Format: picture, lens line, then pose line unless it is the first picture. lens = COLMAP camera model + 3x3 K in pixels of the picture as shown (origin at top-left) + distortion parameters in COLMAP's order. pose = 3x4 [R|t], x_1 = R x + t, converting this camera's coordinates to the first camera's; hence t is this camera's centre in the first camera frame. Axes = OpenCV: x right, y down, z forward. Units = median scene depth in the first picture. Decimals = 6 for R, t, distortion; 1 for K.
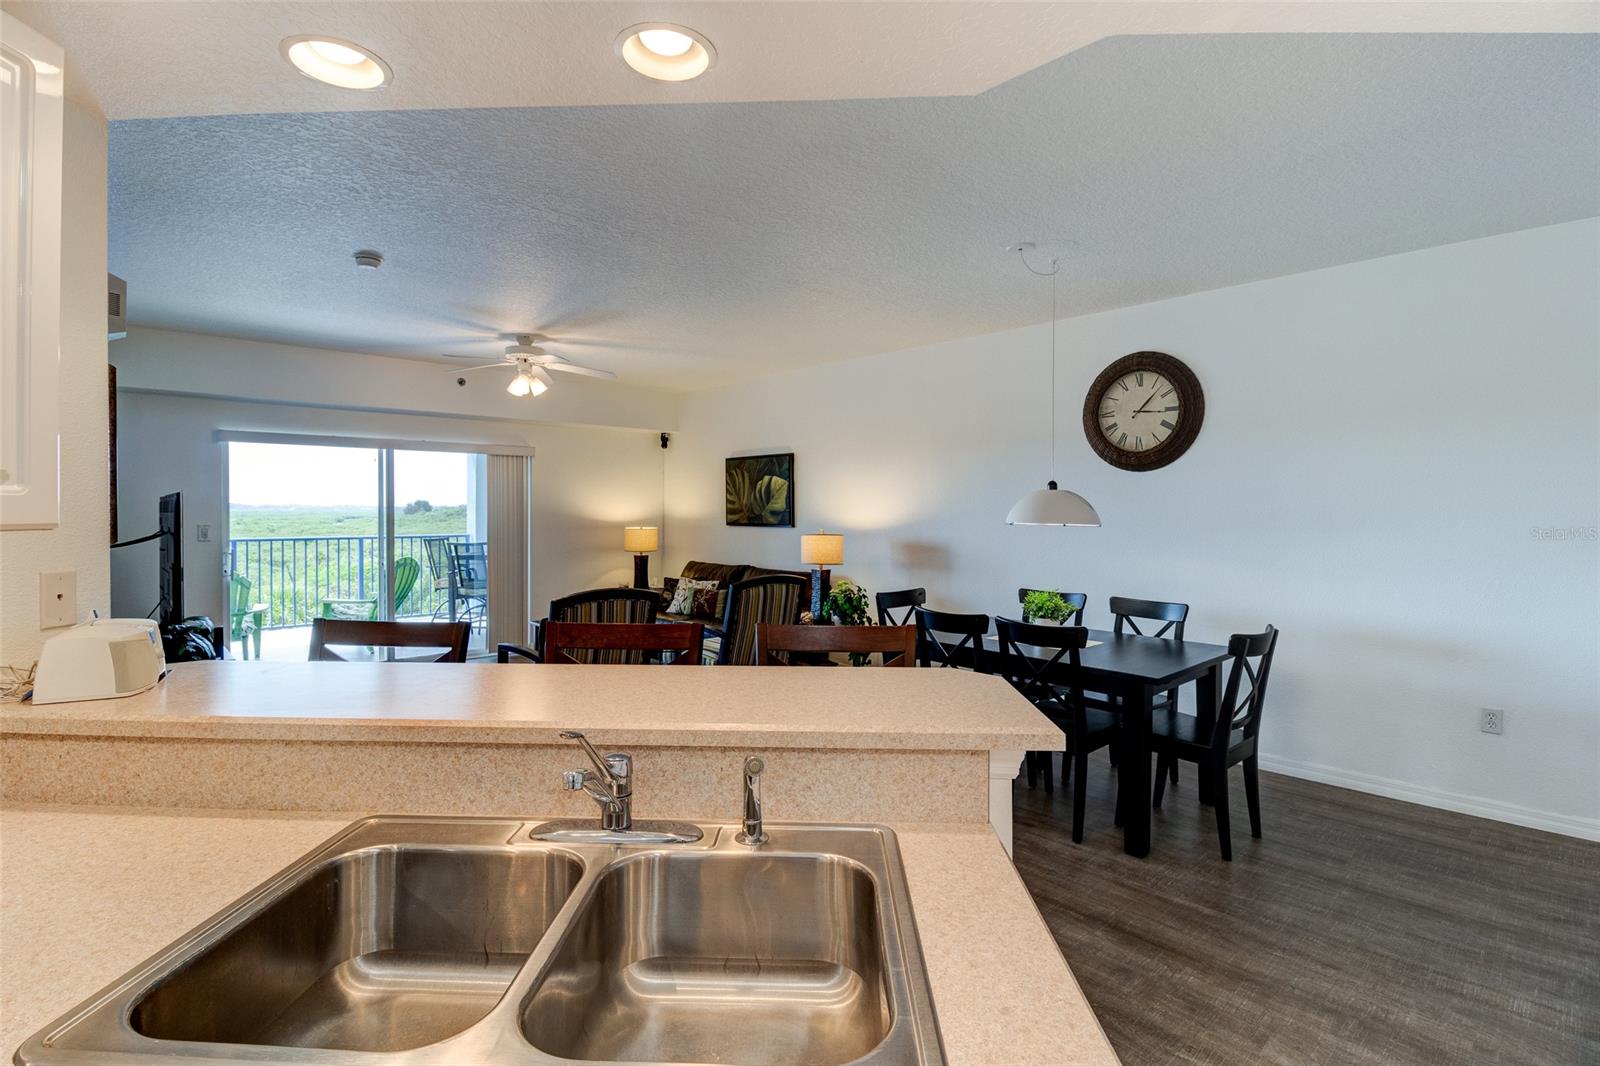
lens RADIAL K [[748.4, 0, 798.1], [0, 748.4, 520.8], [0, 0, 1]] dist [-0.003514, -0.008673]
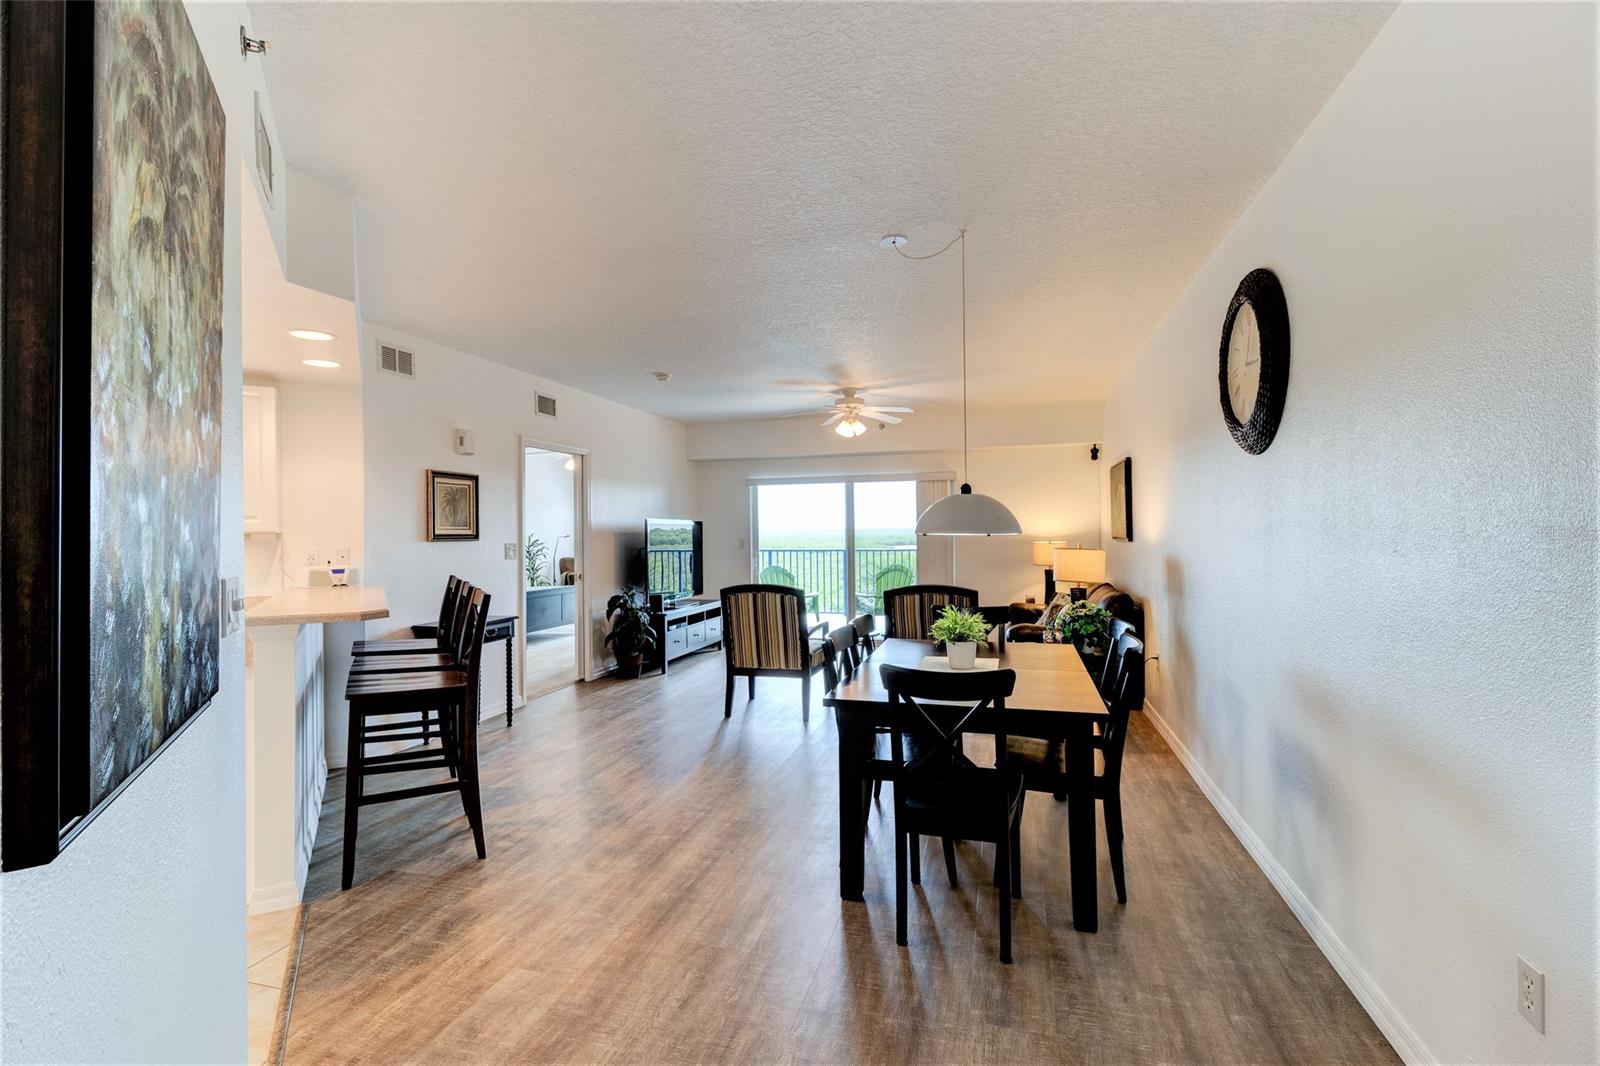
lens RADIAL K [[748.4, 0, 808.4], [0, 748.4, 537.6], [0, 0, 1]] dist [-0.003514, -0.008673]
pose [[0.523816, 0.000239, -0.851831, 0.526424], [-0.002981, 0.999994, -0.001553, 0.005695], [0.851826, 0.003352, 0.523814, 0.210480]]
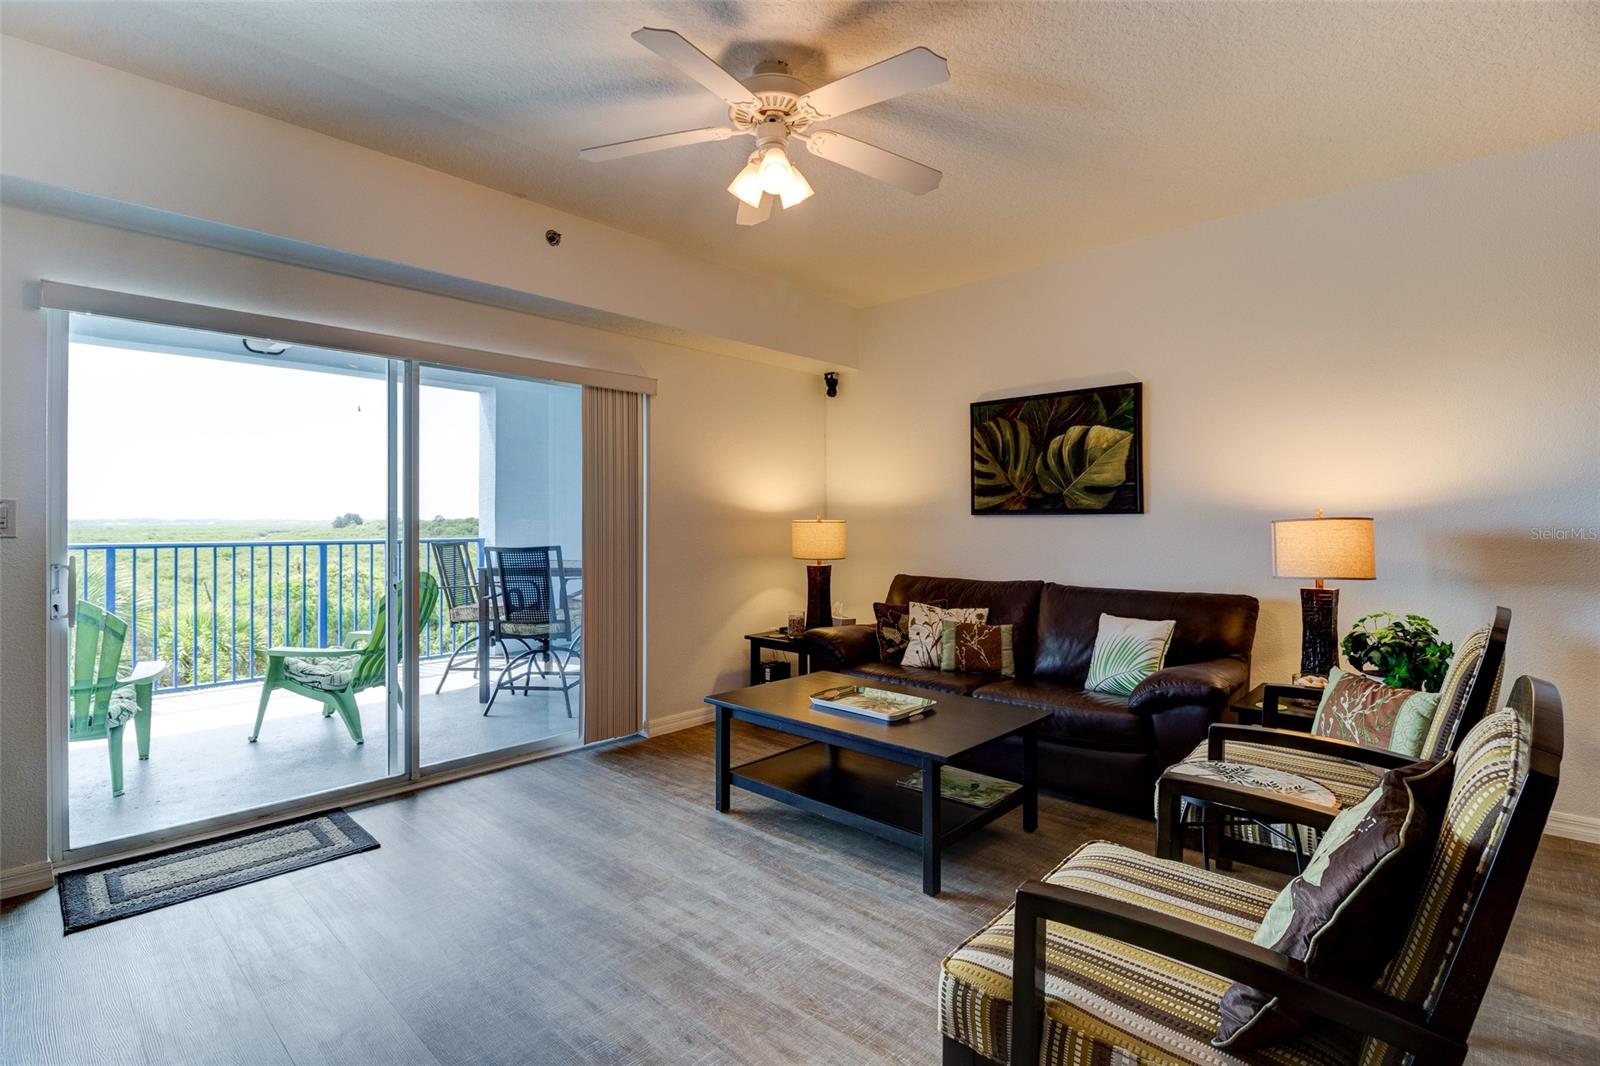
lens RADIAL K [[748.4, 0, 790.7], [0, 748.4, 520.2], [0, 0, 1]] dist [-0.003514, -0.008673]
pose [[0.997829, -0.002790, 0.065799, -0.296751], [0.003958, 0.999837, -0.017618, 0.021689], [-0.065739, 0.017840, 0.997677, 0.435536]]
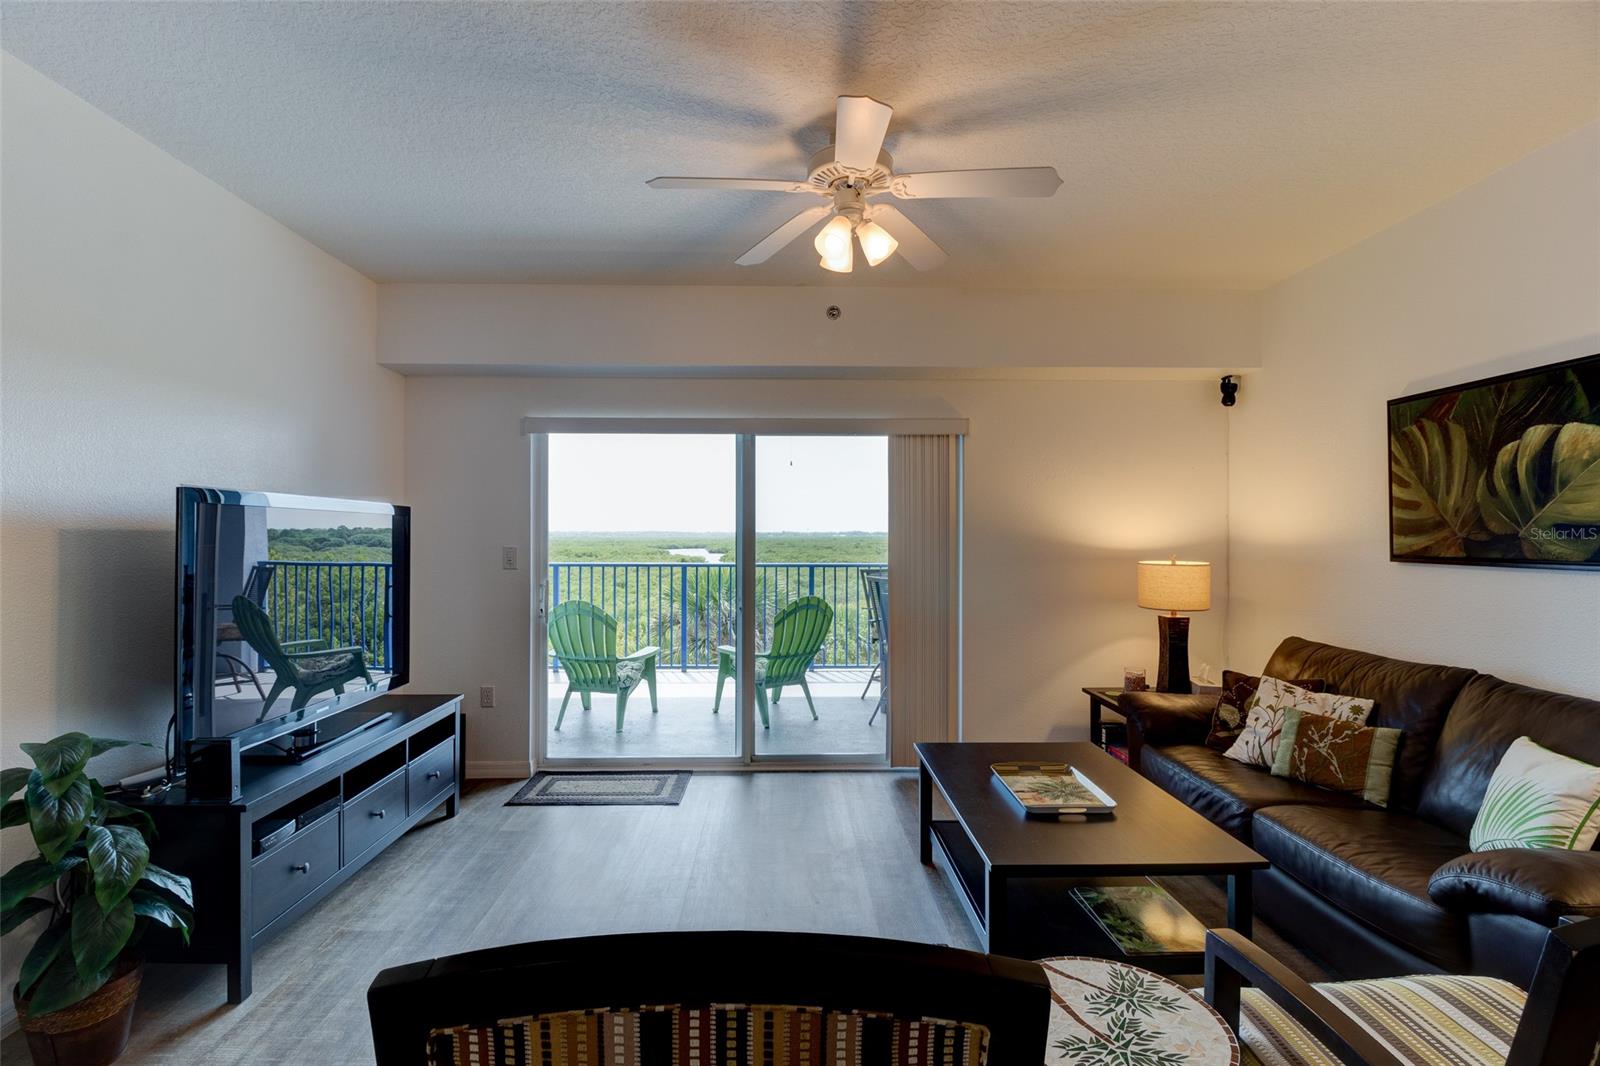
lens RADIAL K [[748.4, 0, 799.8], [0, 748.4, 526.2], [0, 0, 1]] dist [-0.003514, -0.008673]
pose [[0.748256, -0.007289, -0.663370, -0.070875], [-0.011491, 0.999647, -0.023946, 0.000240], [0.663311, 0.025540, 0.747908, 0.500395]]
